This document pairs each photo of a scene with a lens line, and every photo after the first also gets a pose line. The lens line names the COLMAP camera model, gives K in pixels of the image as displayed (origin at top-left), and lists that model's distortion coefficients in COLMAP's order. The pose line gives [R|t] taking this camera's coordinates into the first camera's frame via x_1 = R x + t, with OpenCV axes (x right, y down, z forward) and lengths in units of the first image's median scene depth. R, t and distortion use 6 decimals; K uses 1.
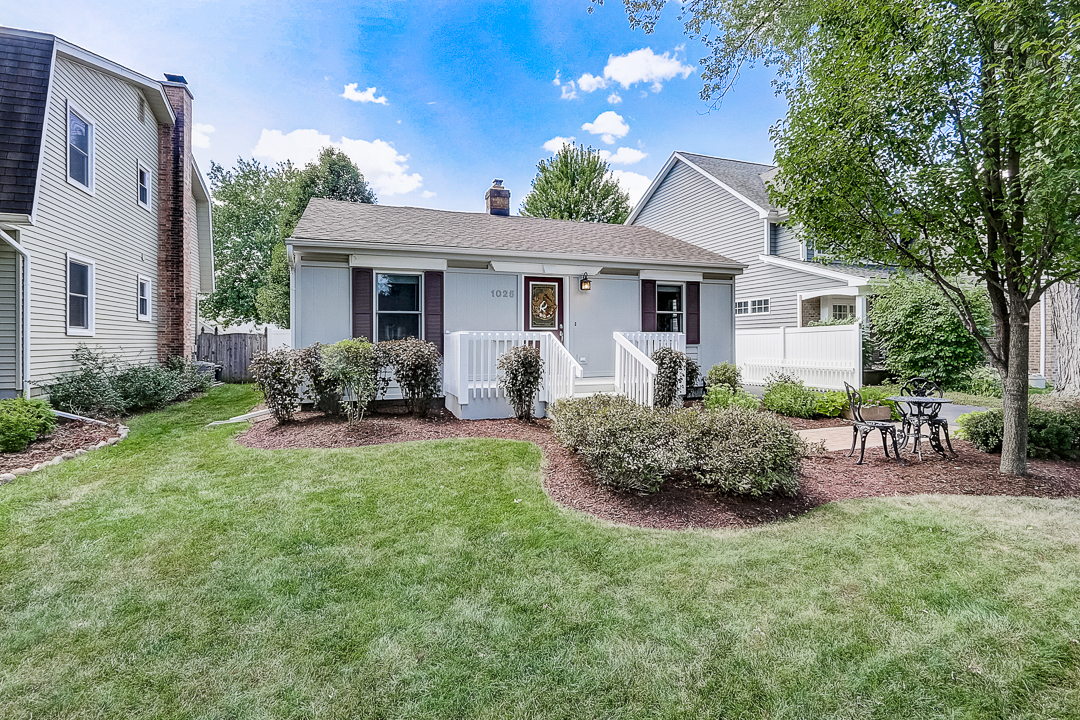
lens RADIAL K [[498.7, 0, 530.5], [0, 498.7, 349.1], [0, 0, 1]] dist [-0.013869, 0.002021]
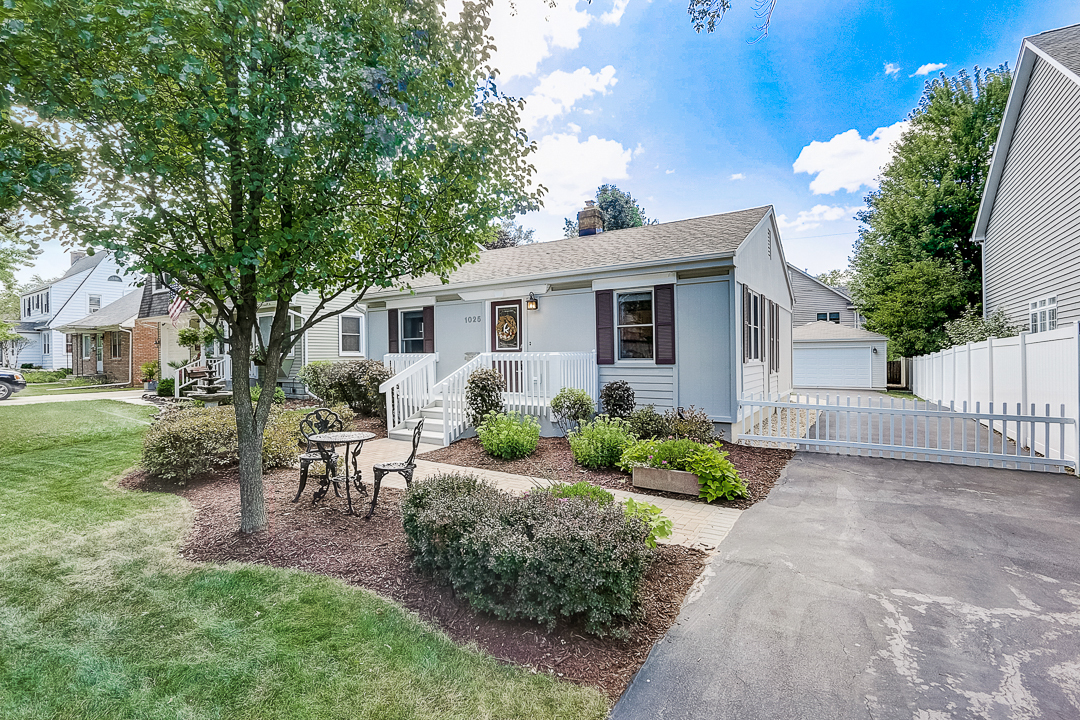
lens RADIAL K [[498.7, 0, 534.2], [0, 498.7, 362.6], [0, 0, 1]] dist [-0.013869, 0.002021]
pose [[0.616496, 0.008123, -0.787316, 0.881792], [-0.002671, 0.999963, 0.008225, -0.020044], [0.787354, -0.002968, 0.616495, 0.380153]]
